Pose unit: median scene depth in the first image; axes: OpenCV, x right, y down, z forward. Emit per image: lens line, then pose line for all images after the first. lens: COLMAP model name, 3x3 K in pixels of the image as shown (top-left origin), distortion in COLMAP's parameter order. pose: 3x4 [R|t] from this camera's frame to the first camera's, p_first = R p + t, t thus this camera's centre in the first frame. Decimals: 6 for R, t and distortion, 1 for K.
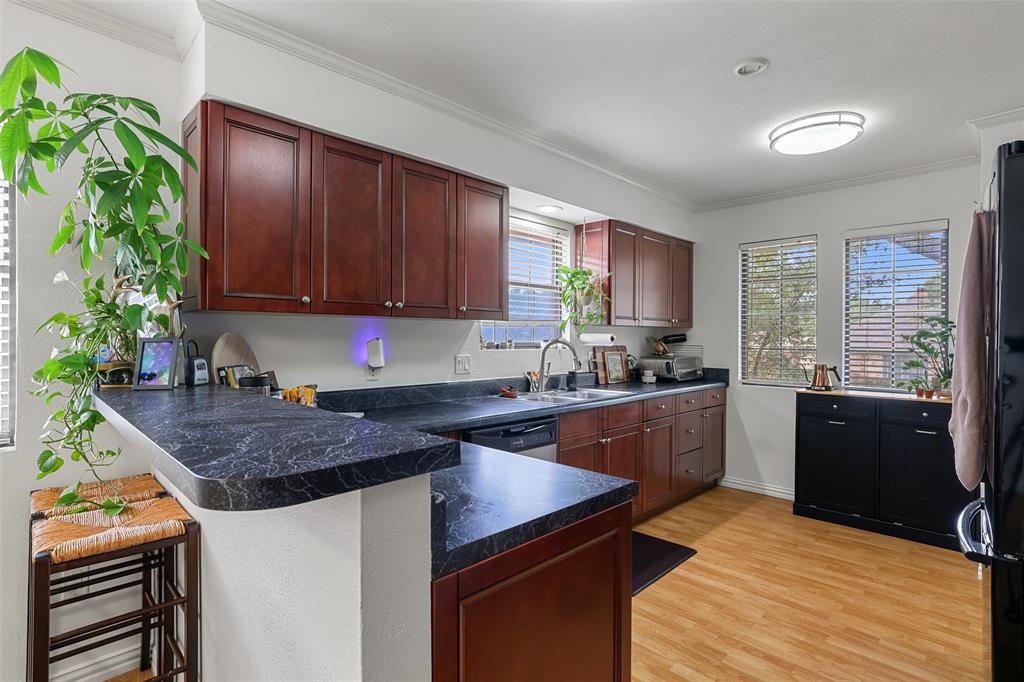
lens RADIAL K [[499.6, 0, 513.8], [0, 499.6, 336.8], [0, 0, 1]] dist [-0.013713, 0.001393]
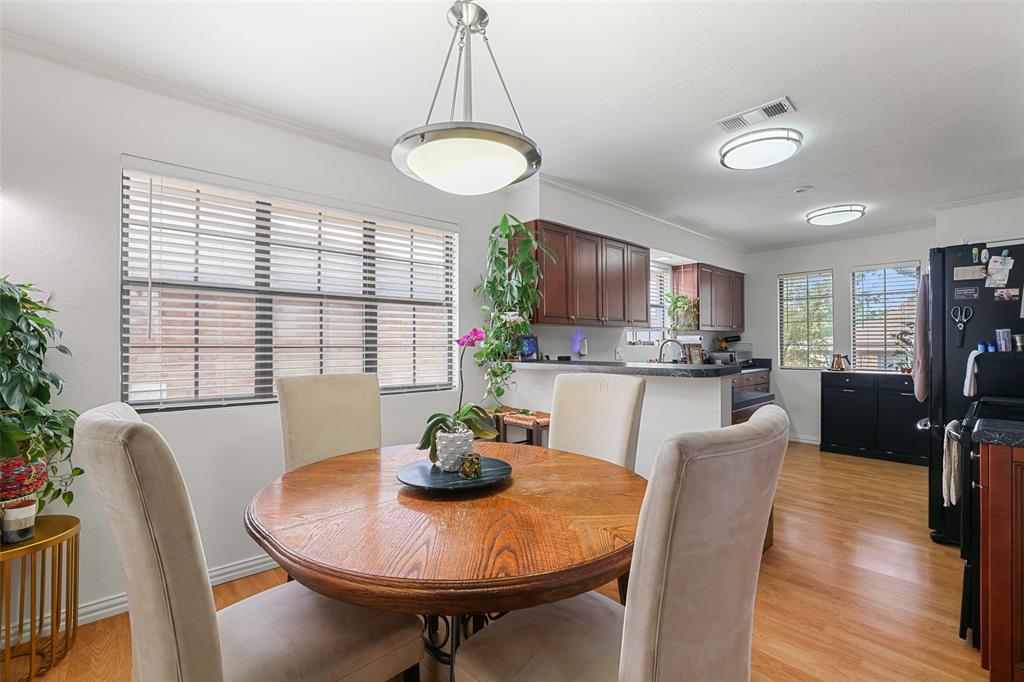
lens RADIAL K [[447.0, 0, 508.7], [0, 447.0, 341.6], [0, 0, 1]] dist [-0.022868, -0.000148]
pose [[0.998275, -0.010598, -0.057750, -0.318974], [0.010244, 0.999927, -0.006418, 0.016106], [0.057814, 0.005816, 0.998310, -0.423857]]
